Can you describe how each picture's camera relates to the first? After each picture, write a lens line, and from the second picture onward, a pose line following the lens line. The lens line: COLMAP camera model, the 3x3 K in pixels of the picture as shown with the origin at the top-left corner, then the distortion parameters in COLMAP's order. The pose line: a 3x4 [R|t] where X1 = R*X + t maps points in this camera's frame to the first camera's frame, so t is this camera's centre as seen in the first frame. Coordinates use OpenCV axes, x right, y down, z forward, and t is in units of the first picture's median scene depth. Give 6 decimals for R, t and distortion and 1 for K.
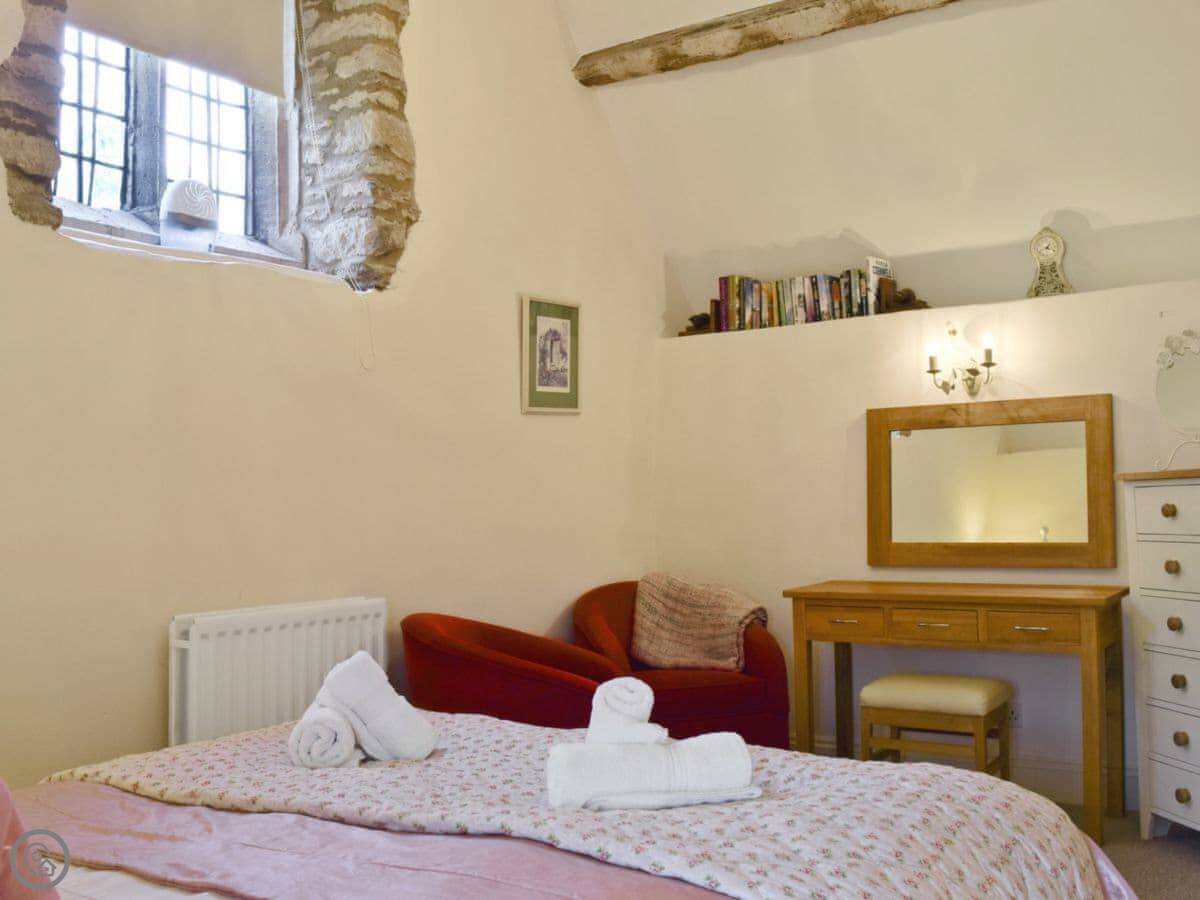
lens RADIAL K [[1124.9, 0, 600.0], [0, 1124.9, 450.0], [0, 0, 1]] dist [-0.125112, -0.001486]
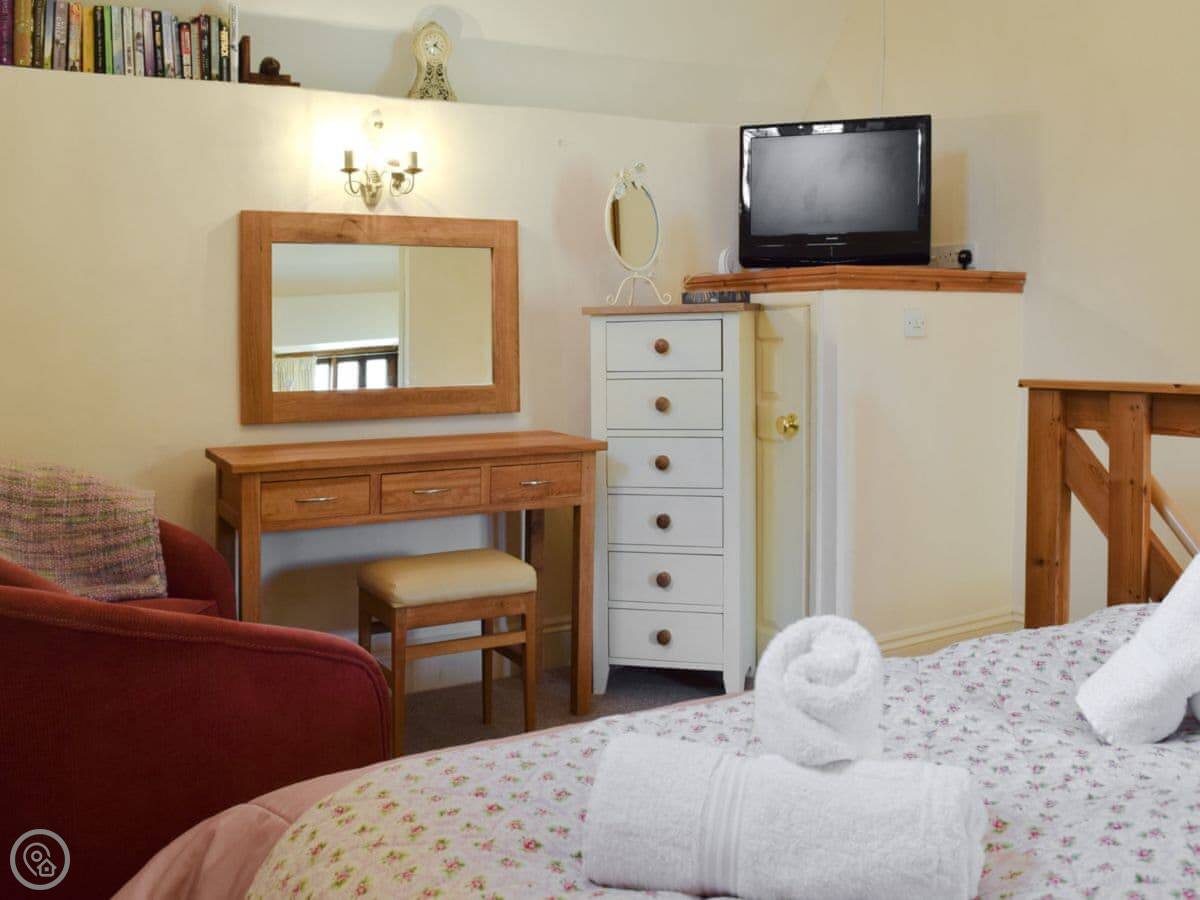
lens RADIAL K [[1189.2, 0, 599.8], [0, 1189.2, 352.2], [0, 0, 1]] dist [-0.140493, 0.015129]
pose [[0.413087, 0.003925, 0.910683, -0.373528], [-0.033687, 0.999372, 0.010973, 0.041272], [-0.910068, -0.035211, 0.412960, 0.490228]]
